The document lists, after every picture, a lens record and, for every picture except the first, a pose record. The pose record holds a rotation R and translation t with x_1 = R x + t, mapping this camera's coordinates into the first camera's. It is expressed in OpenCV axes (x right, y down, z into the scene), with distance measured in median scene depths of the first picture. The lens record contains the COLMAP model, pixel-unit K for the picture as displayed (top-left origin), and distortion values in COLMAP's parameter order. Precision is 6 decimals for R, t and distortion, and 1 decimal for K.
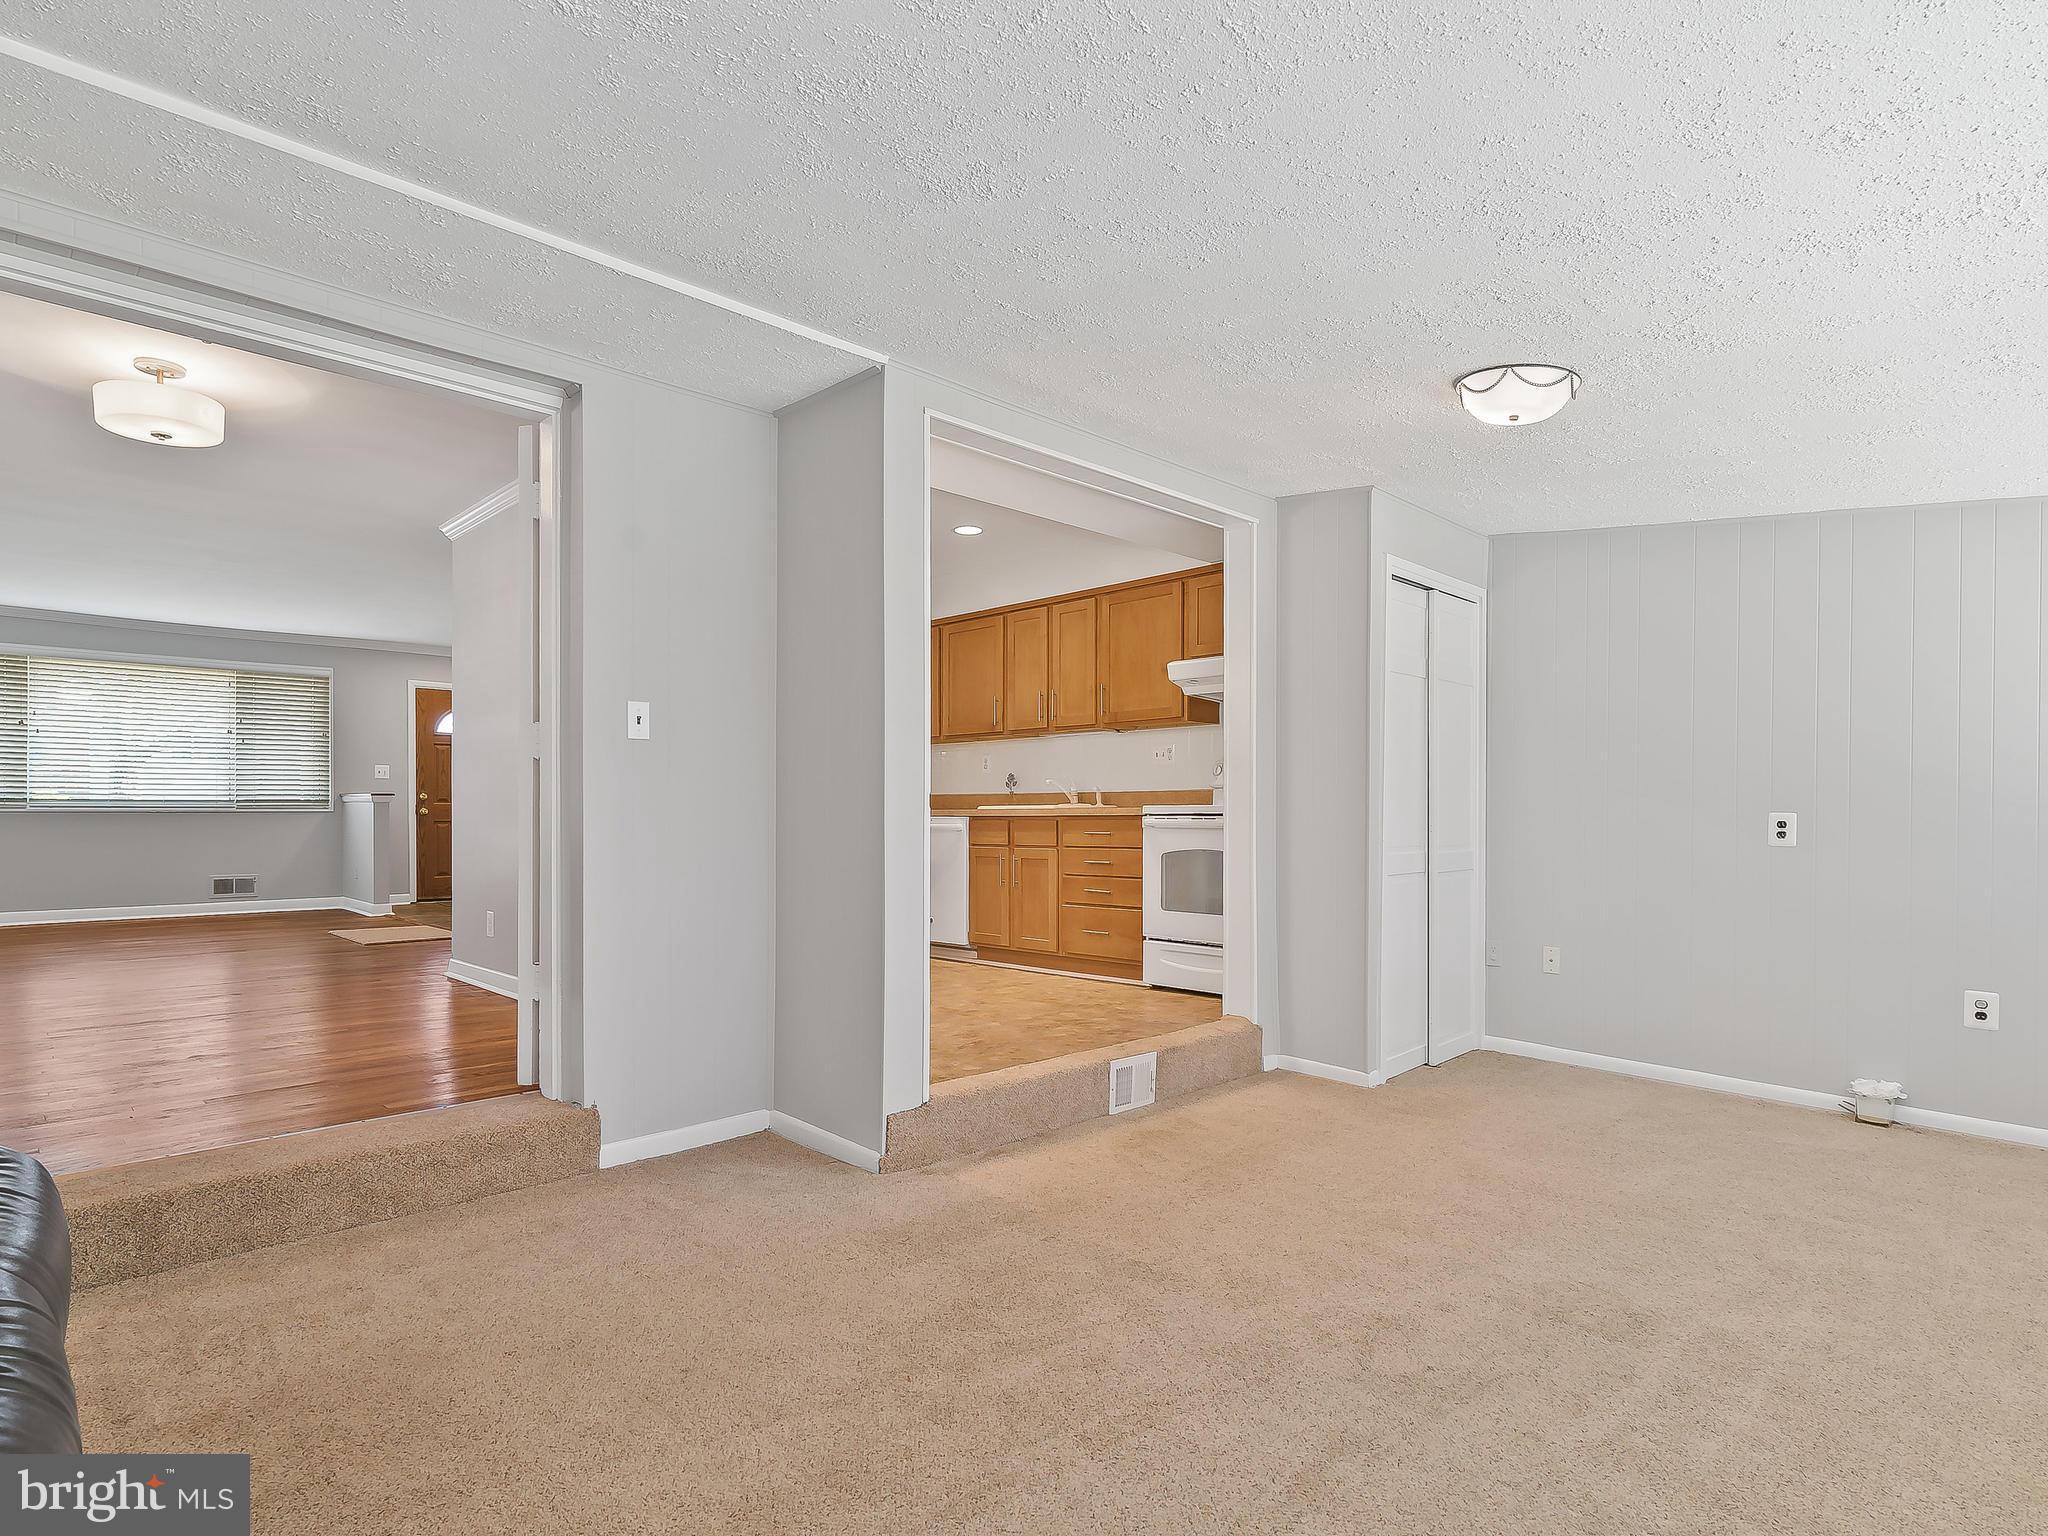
lens RADIAL K [[1106.0, 0, 1048.3], [0, 1106.0, 818.7], [0, 0, 1]] dist [-0.000123, 0.000447]
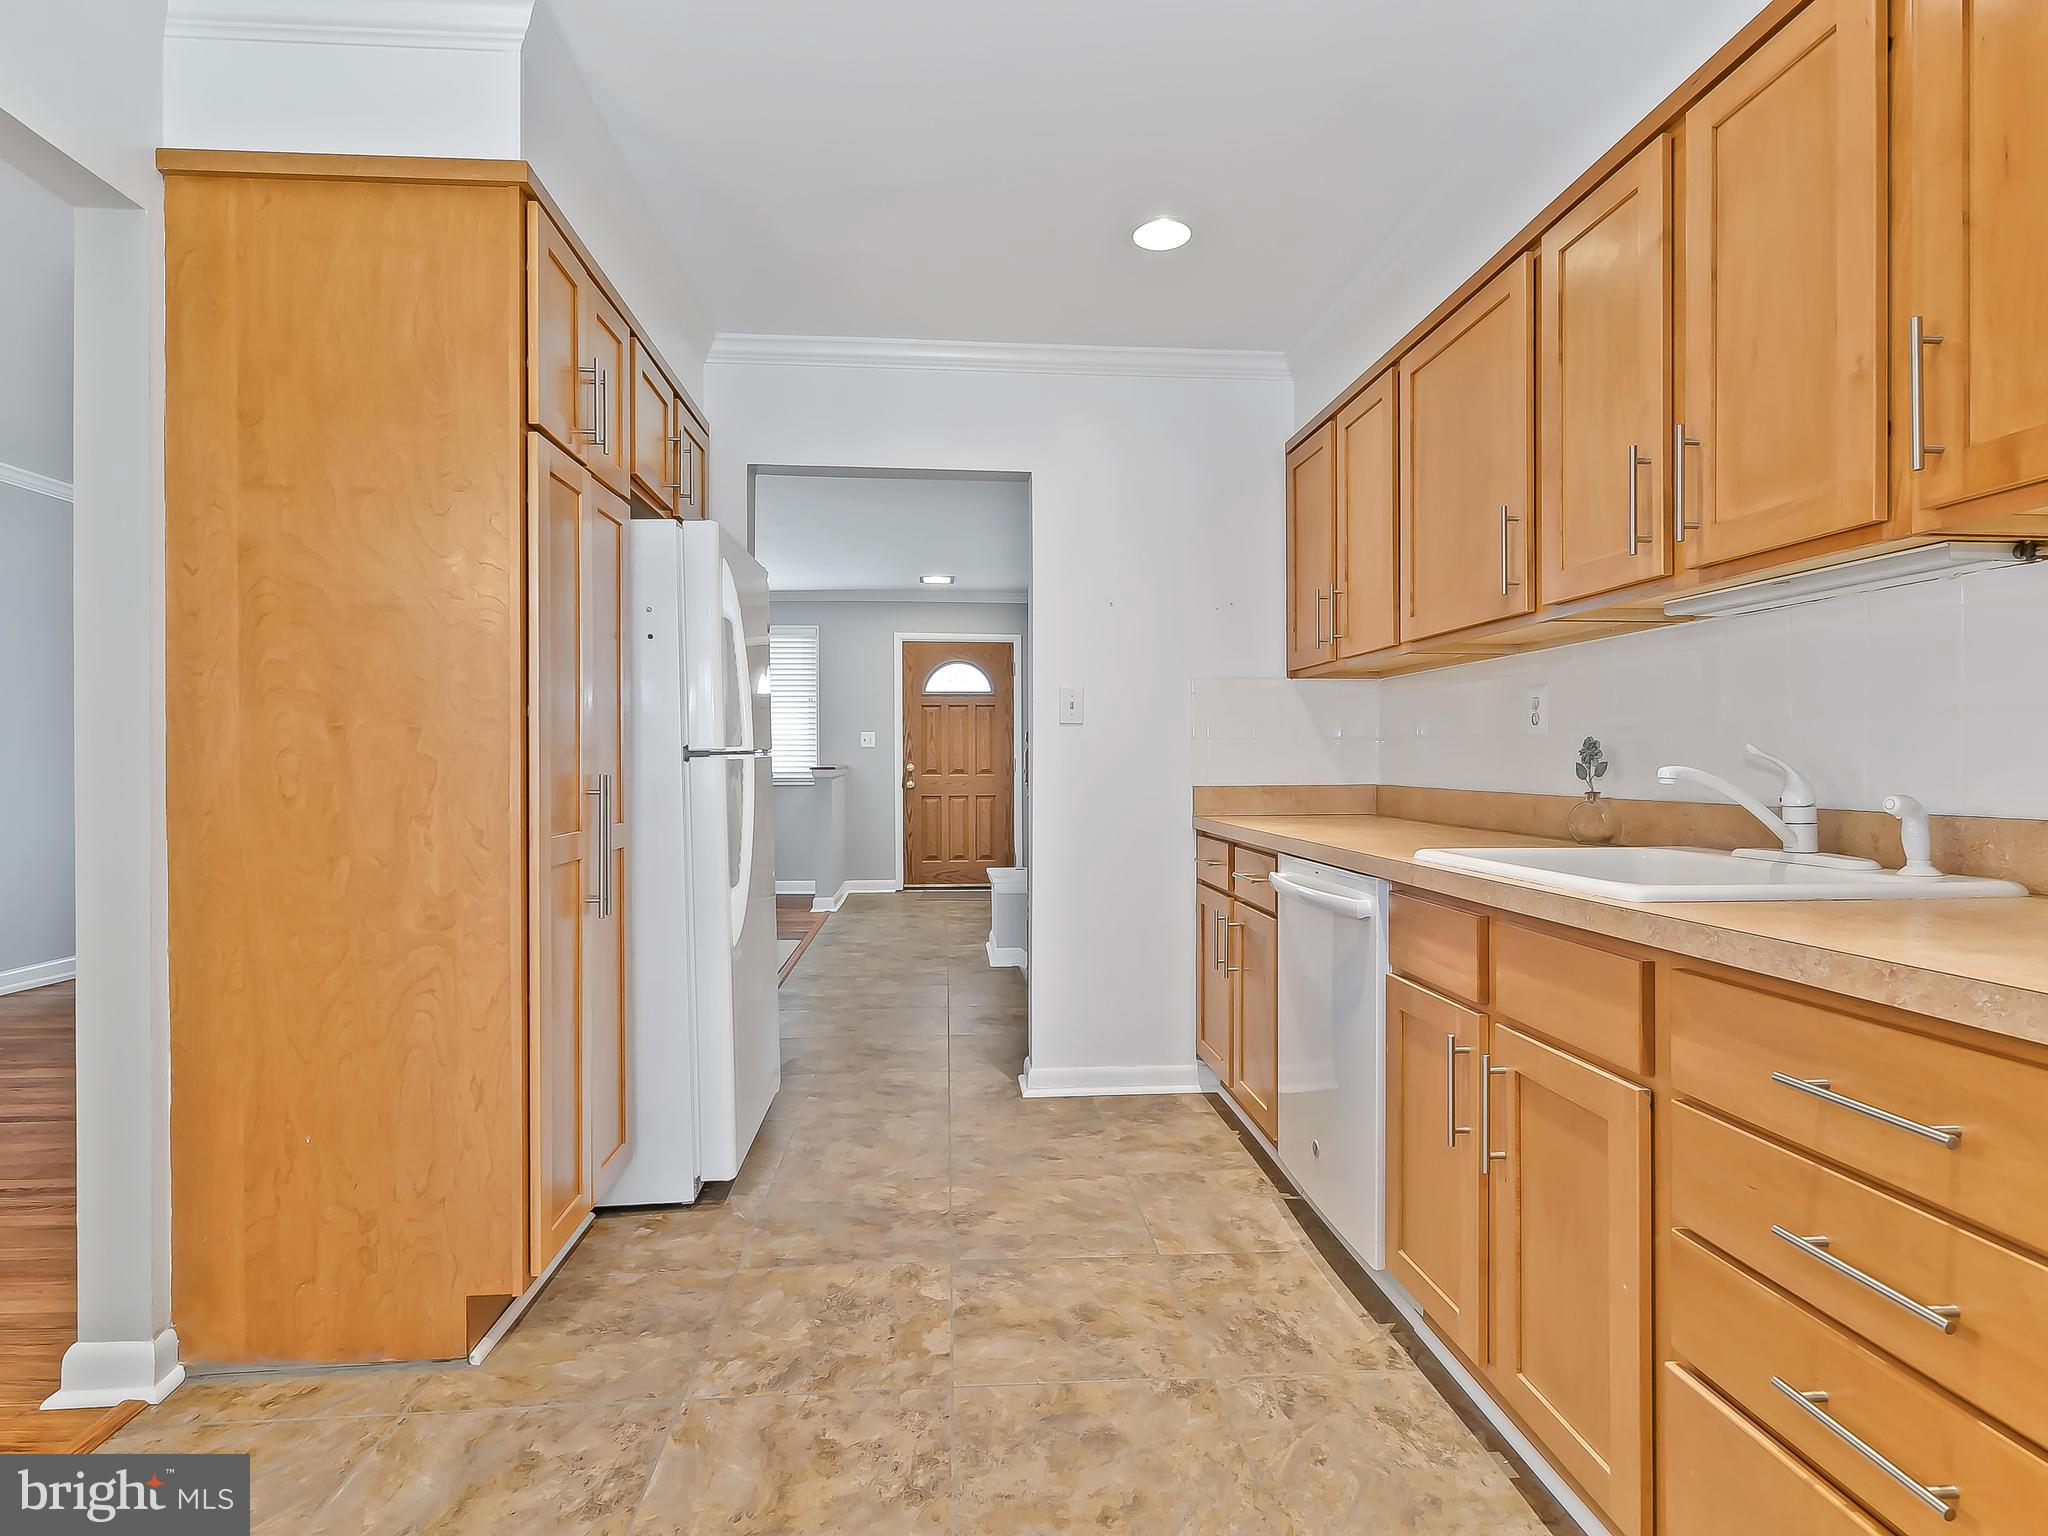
lens RADIAL K [[1047.1, 0, 1027.8], [0, 1047.1, 758.2], [0, 0, 1]] dist [-0.006255, -0.000193]
pose [[0.763984, -0.002871, -0.645228, 0.031185], [-0.001997, 0.999975, -0.006815, -0.024406], [0.645232, 0.006495, 0.763959, 0.491395]]
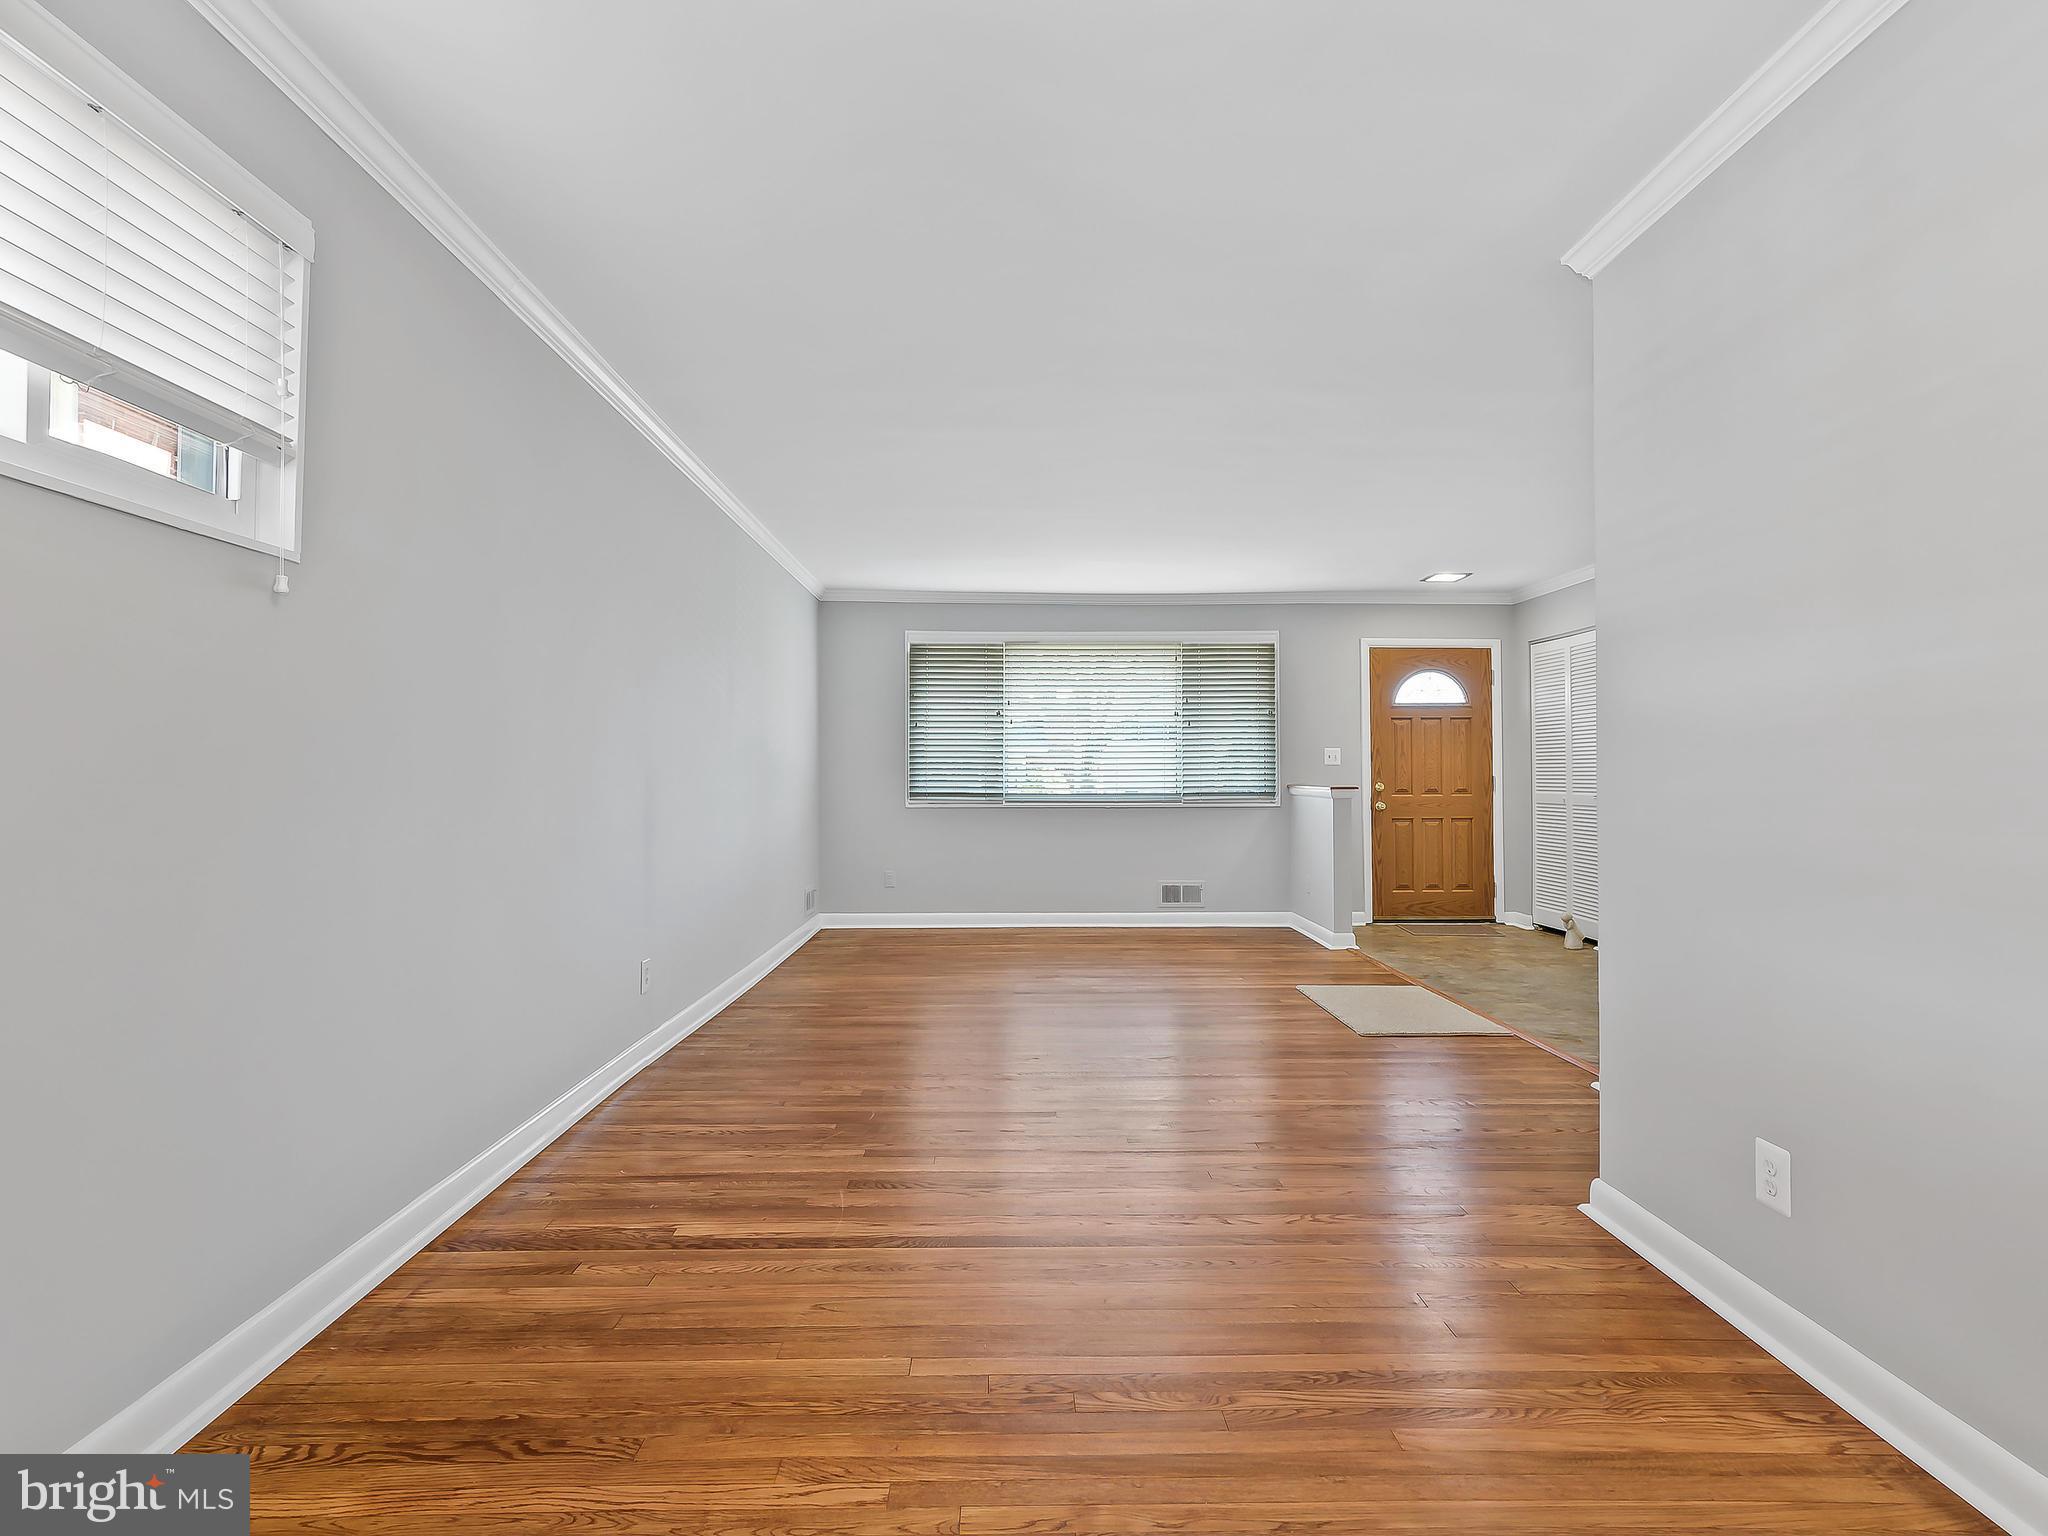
lens RADIAL K [[1047.1, 0, 1026.4], [0, 1047.1, 768.3], [0, 0, 1]] dist [-0.006255, -0.000193]
pose [[0.714266, -0.014883, -0.699716, -0.256098], [-0.001687, 0.999734, -0.022987, -0.017458], [0.699873, 0.017599, 0.714051, 0.339532]]
